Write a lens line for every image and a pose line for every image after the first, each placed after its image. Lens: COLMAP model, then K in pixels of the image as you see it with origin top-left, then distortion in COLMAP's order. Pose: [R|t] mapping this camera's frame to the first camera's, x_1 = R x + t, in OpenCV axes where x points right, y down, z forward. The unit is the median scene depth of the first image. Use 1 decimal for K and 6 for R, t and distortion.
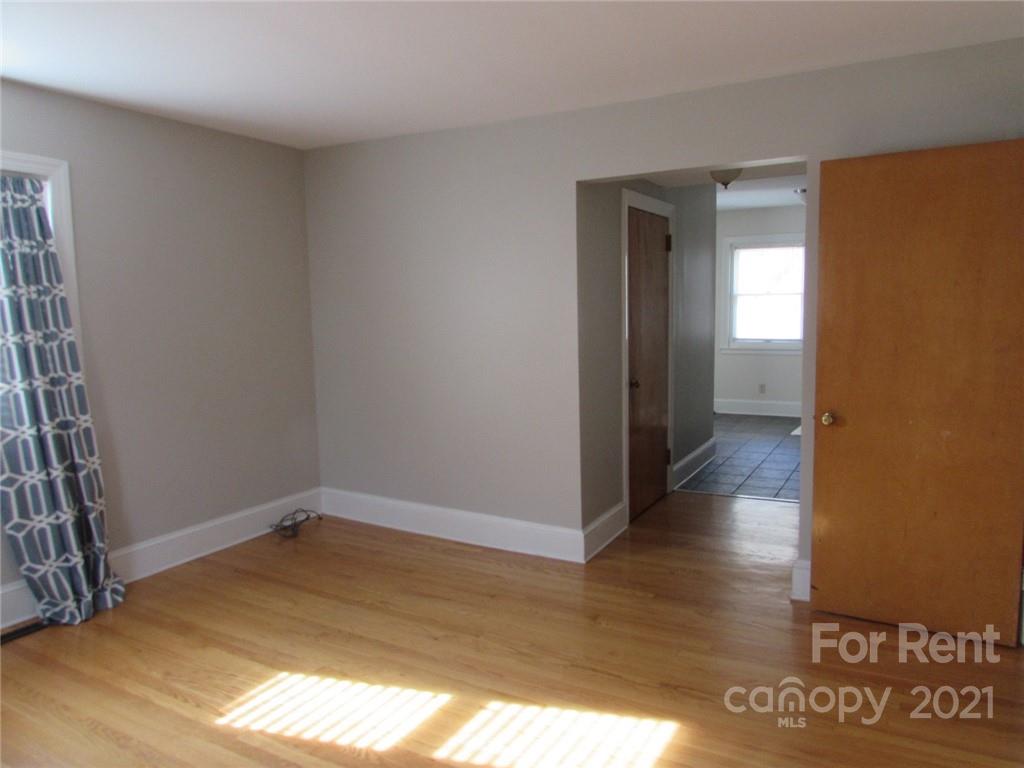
lens RADIAL K [[785.3, 0, 518.7], [0, 785.3, 384.6], [0, 0, 1]] dist [0.021068, -0.030447]
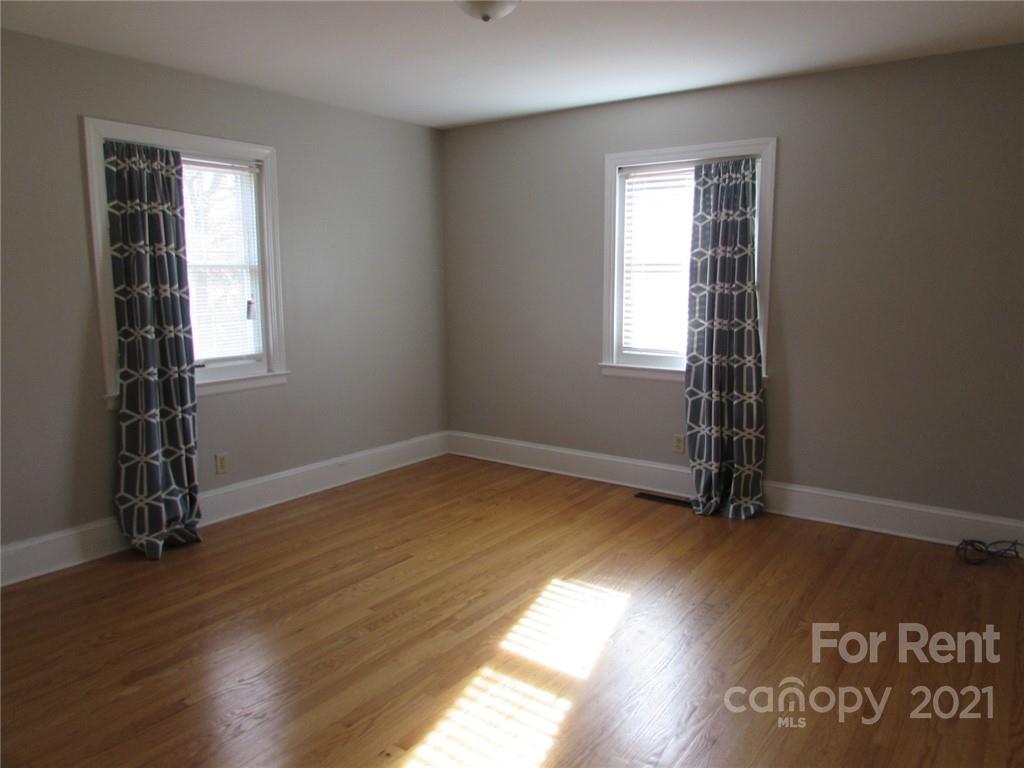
lens RADIAL K [[785.3, 0, 518.7], [0, 785.3, 384.6], [0, 0, 1]] dist [0.021068, -0.030447]
pose [[-0.181574, 0.162588, -0.969843, 0.710481], [-0.092291, 0.979067, 0.181413, -0.109083], [0.979037, 0.122448, -0.162768, 0.913180]]
